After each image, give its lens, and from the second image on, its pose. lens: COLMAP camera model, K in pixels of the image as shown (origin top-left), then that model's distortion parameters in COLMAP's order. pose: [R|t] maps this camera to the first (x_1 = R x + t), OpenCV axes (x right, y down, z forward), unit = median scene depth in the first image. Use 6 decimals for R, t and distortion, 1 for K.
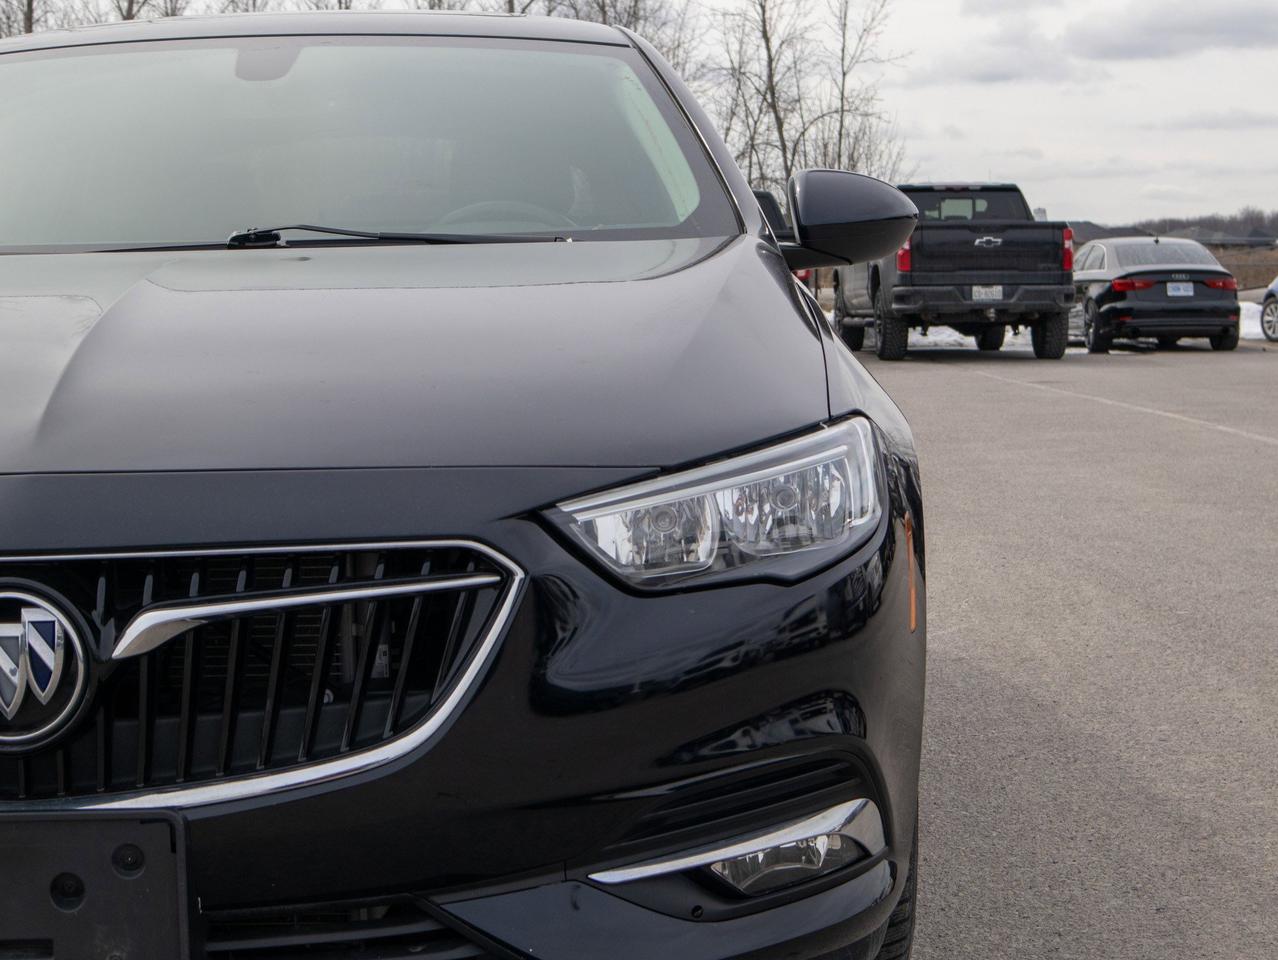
lens RADIAL K [[2784.3, 0, 646.8], [0, 2784.3, 480.4], [0, 0, 1]] dist [-0.052789, 0.000000]
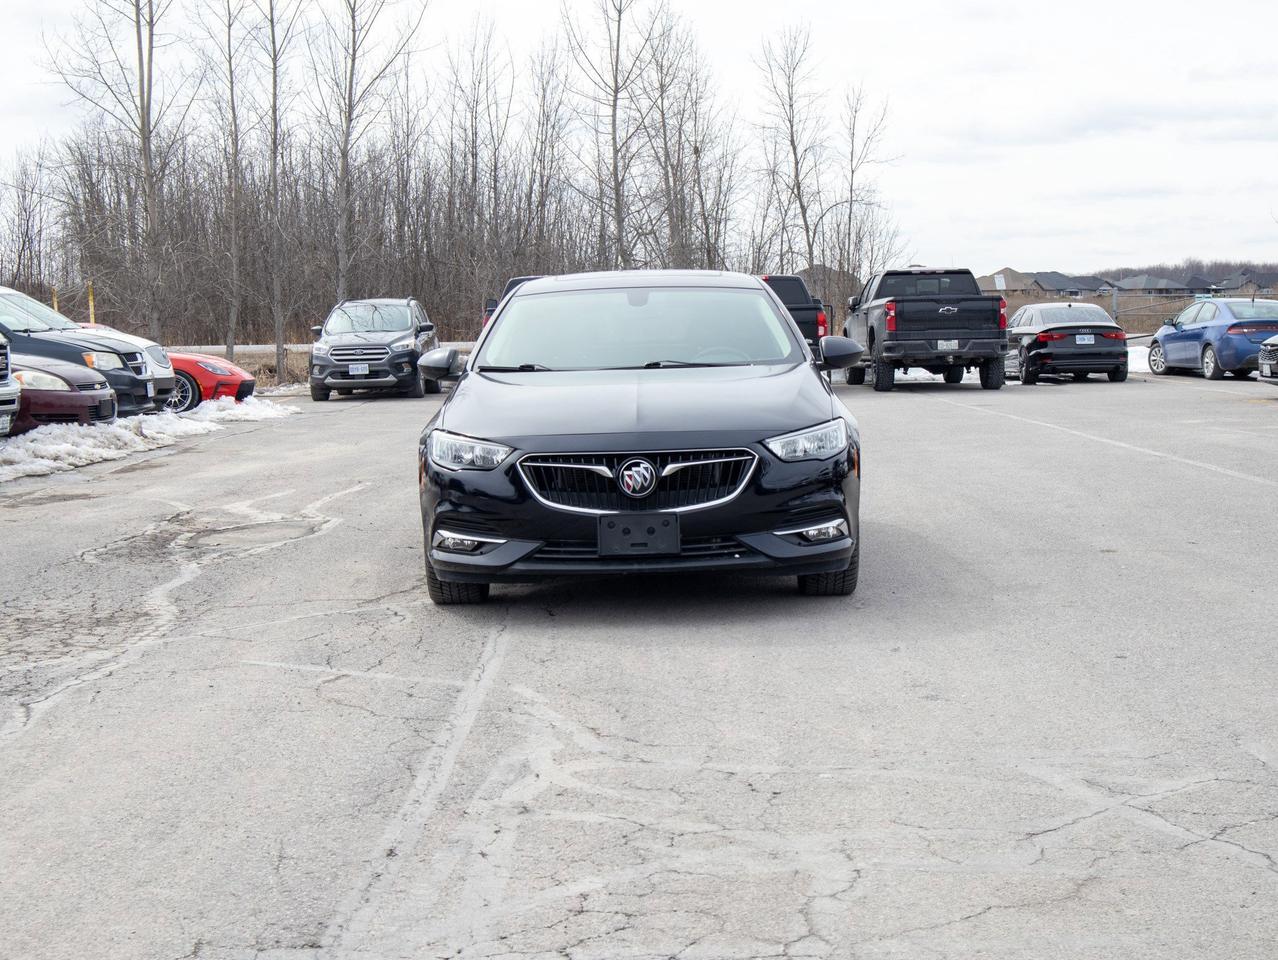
lens RADIAL K [[2784.3, 0, 630.3], [0, 2784.3, 468.6], [0, 0, 1]] dist [-0.052789, 0.000000]
pose [[0.999905, -0.007643, -0.011453, -0.130637], [0.007501, 0.999895, -0.012411, 0.071516], [0.011546, 0.012324, 0.999857, -2.185758]]
